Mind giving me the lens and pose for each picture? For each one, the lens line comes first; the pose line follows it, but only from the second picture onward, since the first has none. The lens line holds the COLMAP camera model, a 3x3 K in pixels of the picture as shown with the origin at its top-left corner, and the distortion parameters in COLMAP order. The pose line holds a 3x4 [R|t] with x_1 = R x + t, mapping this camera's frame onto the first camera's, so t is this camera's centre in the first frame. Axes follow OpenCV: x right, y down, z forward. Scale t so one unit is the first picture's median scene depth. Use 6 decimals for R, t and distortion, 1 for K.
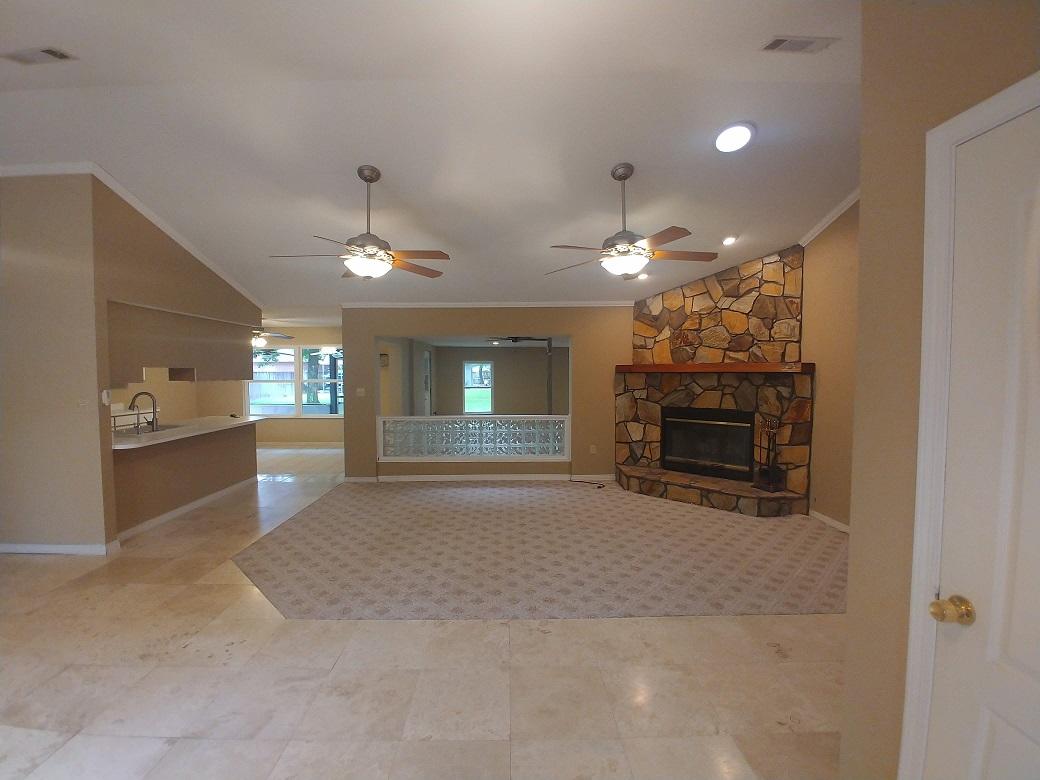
lens RADIAL K [[454.0, 0, 511.2], [0, 454.0, 392.6], [0, 0, 1]] dist [-0.027945, 0.000275]
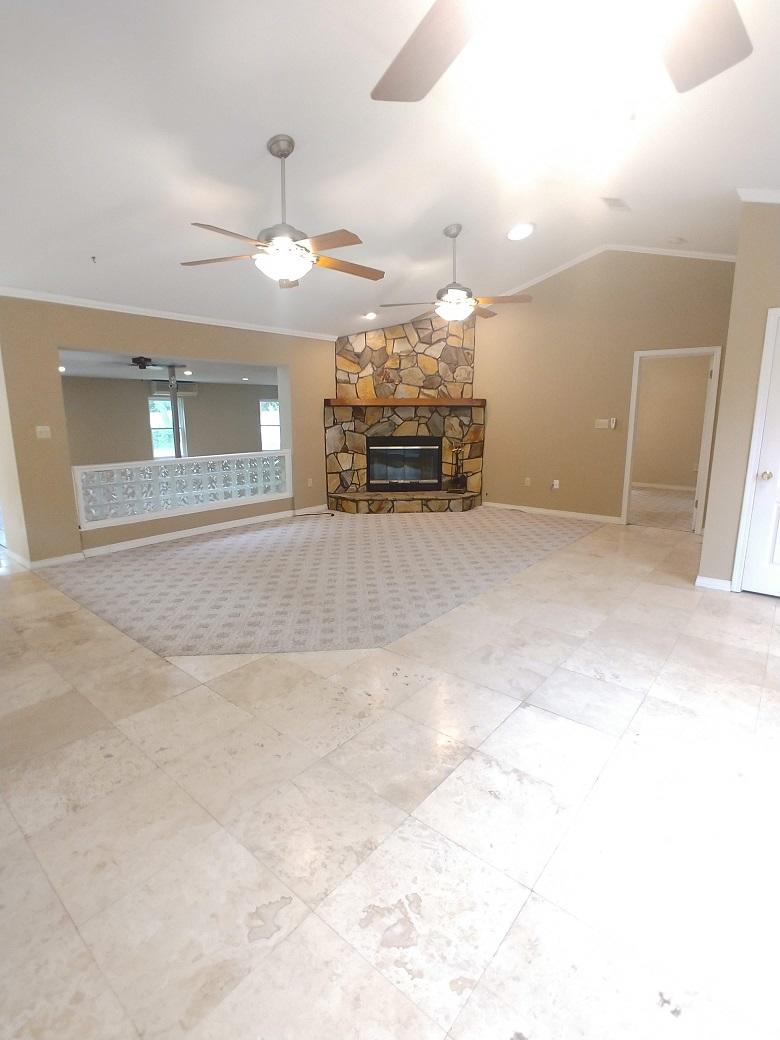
lens RADIAL K [[496.8, 0, 390.0], [0, 496.8, 520.0], [0, 0, 1]] dist [-0.041023, 0.000010]
pose [[0.643280, -0.157259, 0.749306, -0.690294], [0.035068, 0.983703, 0.176348, 0.021766], [-0.764827, -0.087165, 0.638312, 0.173943]]
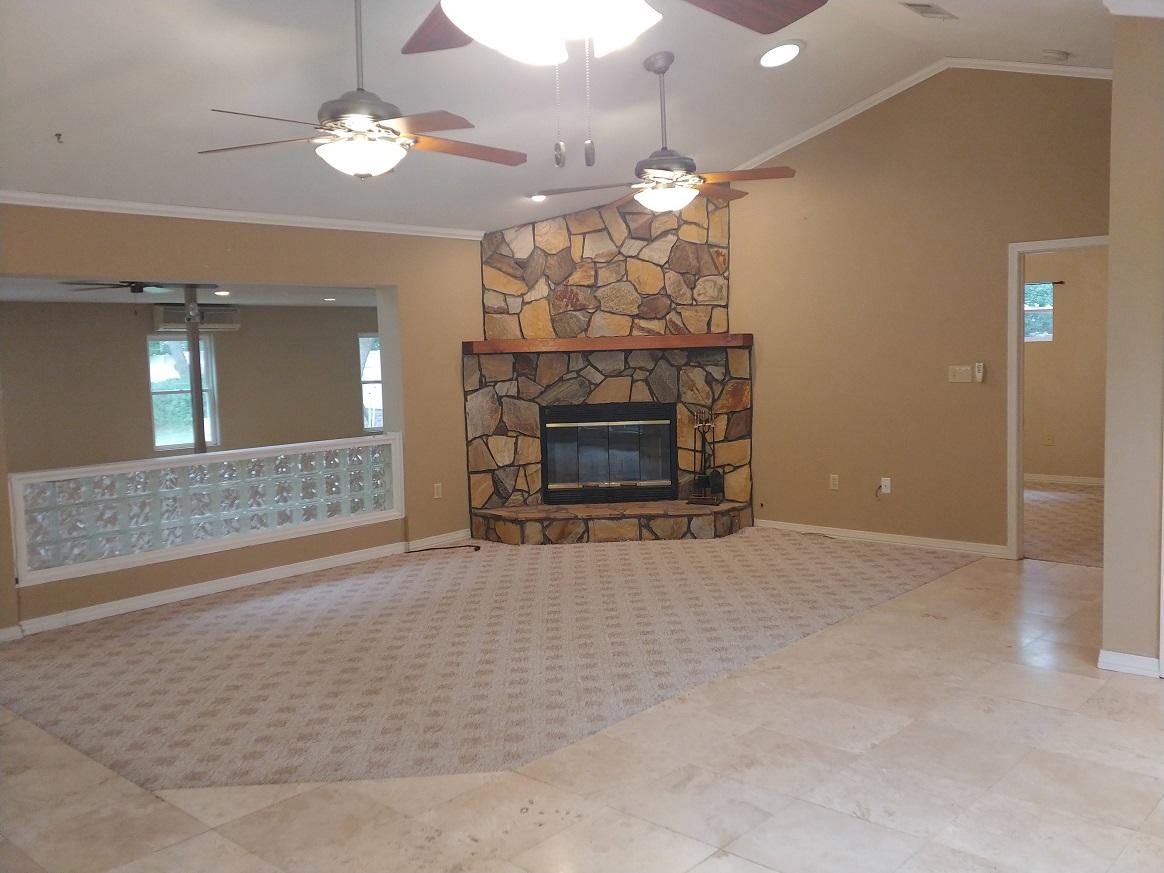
lens RADIAL K [[1000.1, 0, 587.3], [0, 1000.1, 437.8], [0, 0, 1]] dist [0.255898, -0.637544]
pose [[0.676237, -0.083381, 0.731950, -0.761050], [0.059844, 0.996508, 0.058230, -0.003523], [-0.734249, 0.004426, 0.678866, 0.003364]]
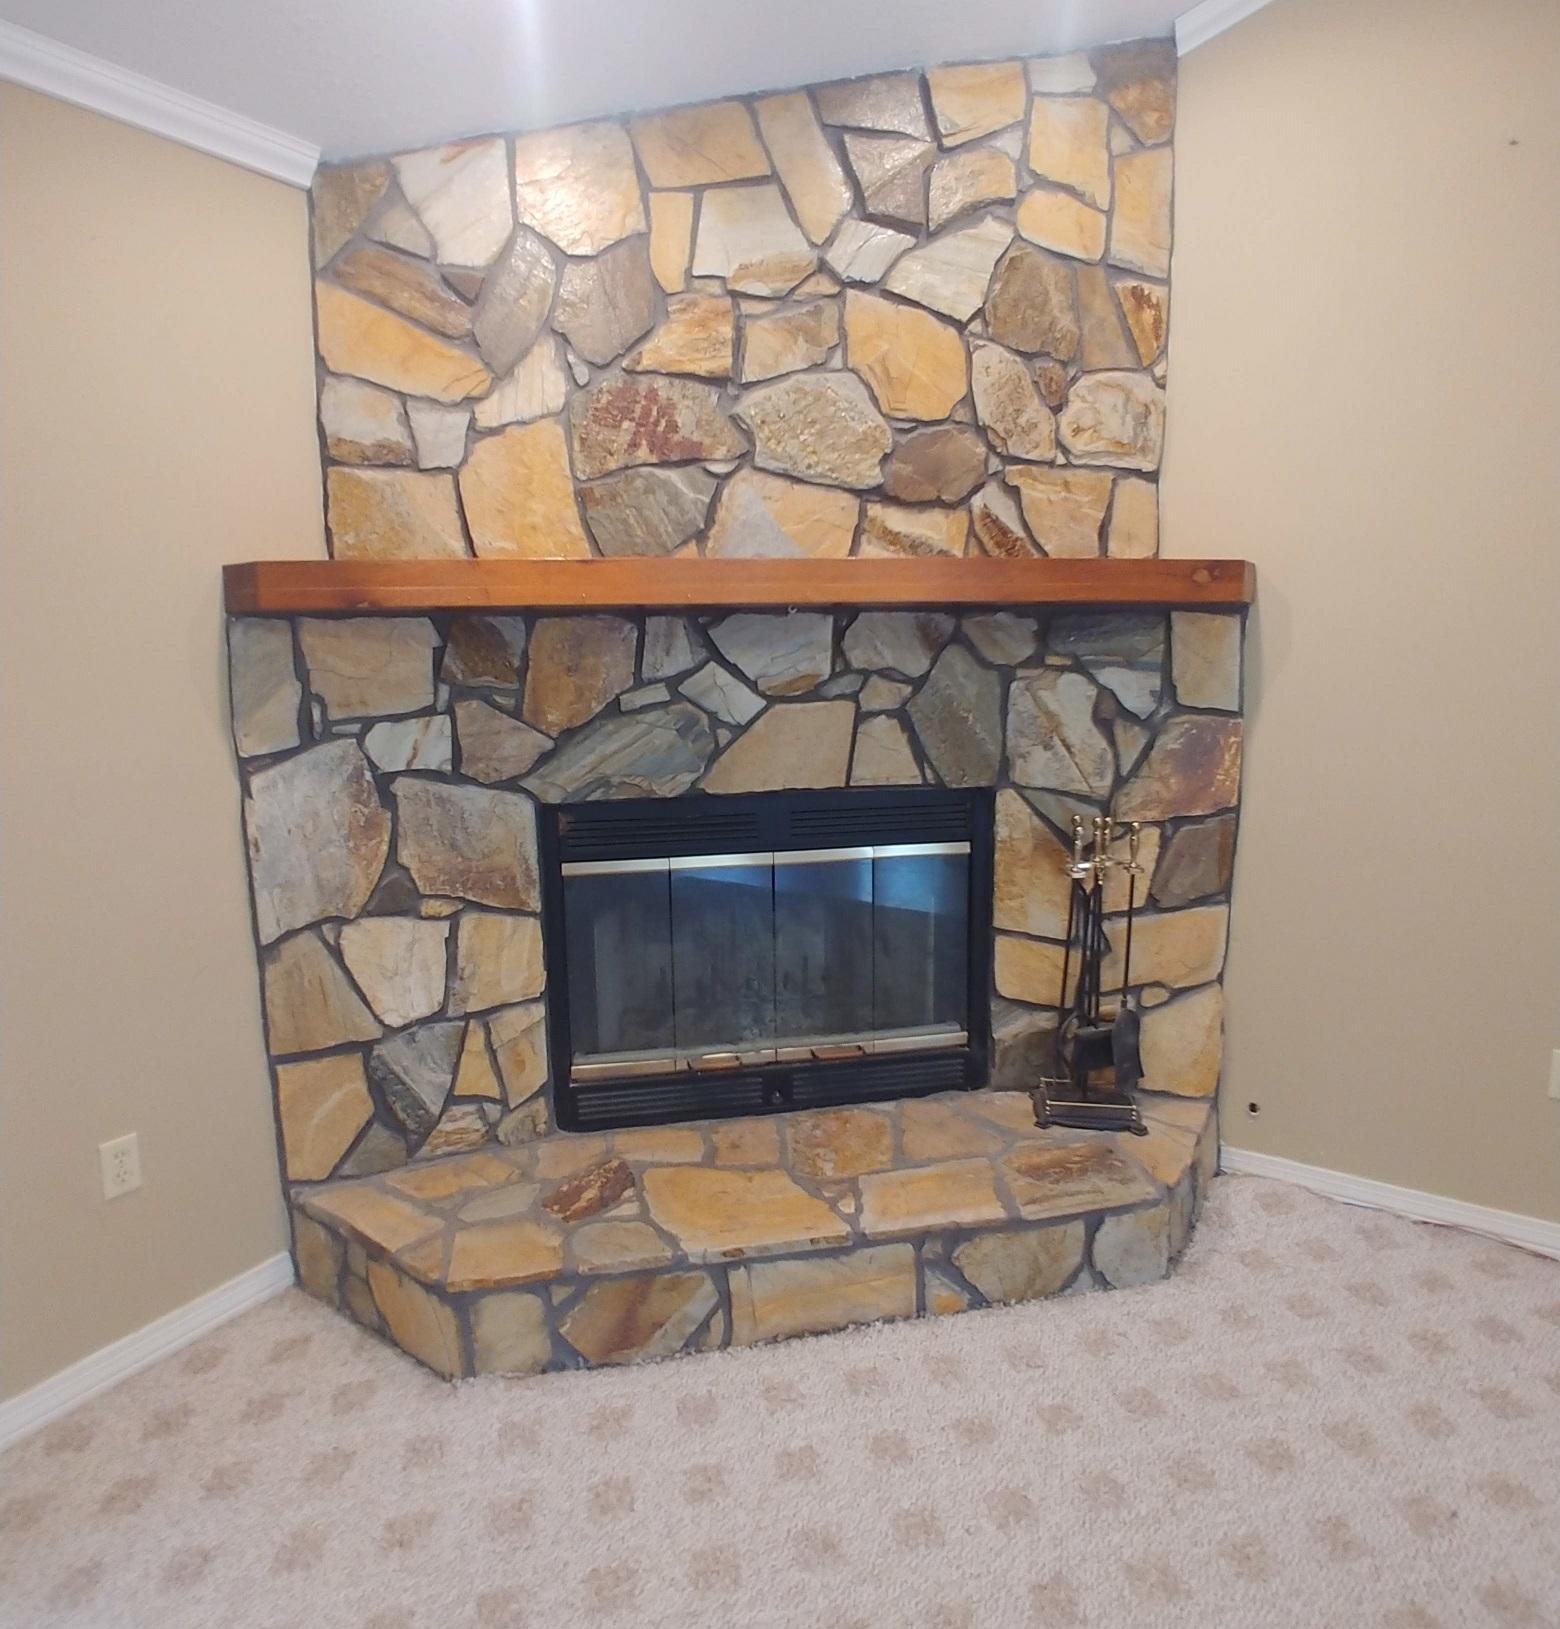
lens RADIAL K [[991.5, 0, 762.4], [0, 991.5, 778.4], [0, 0, 1]] dist [-0.048341, 0.018880]
pose [[0.571327, -0.117019, 0.812337, 0.078509], [0.052073, 0.992957, 0.106414, -0.019513], [-0.819069, -0.018497, 0.573397, 0.825072]]
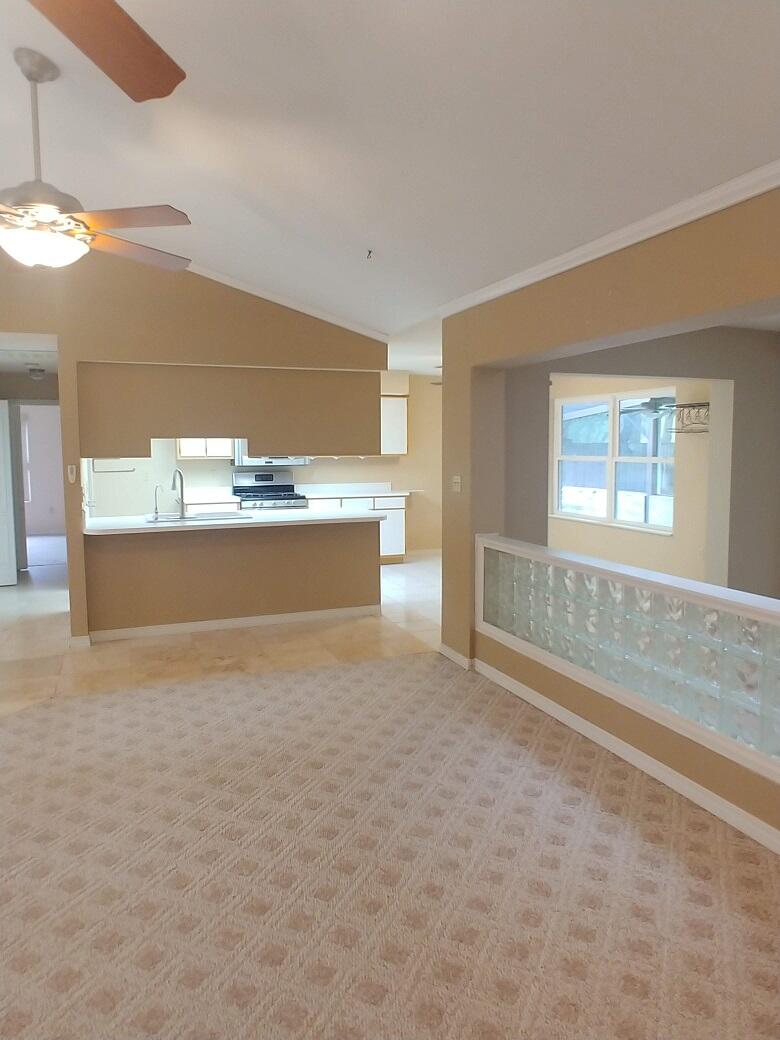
lens RADIAL K [[700.3, 0, 389.5], [0, 700.3, 506.0], [0, 0, 1]] dist [-0.028506, 0.000115]
pose [[0.355908, 0.080920, -0.931011, 0.448740], [-0.037132, 0.996682, 0.072432, -0.036372], [0.933783, 0.008791, 0.357732, 0.804710]]
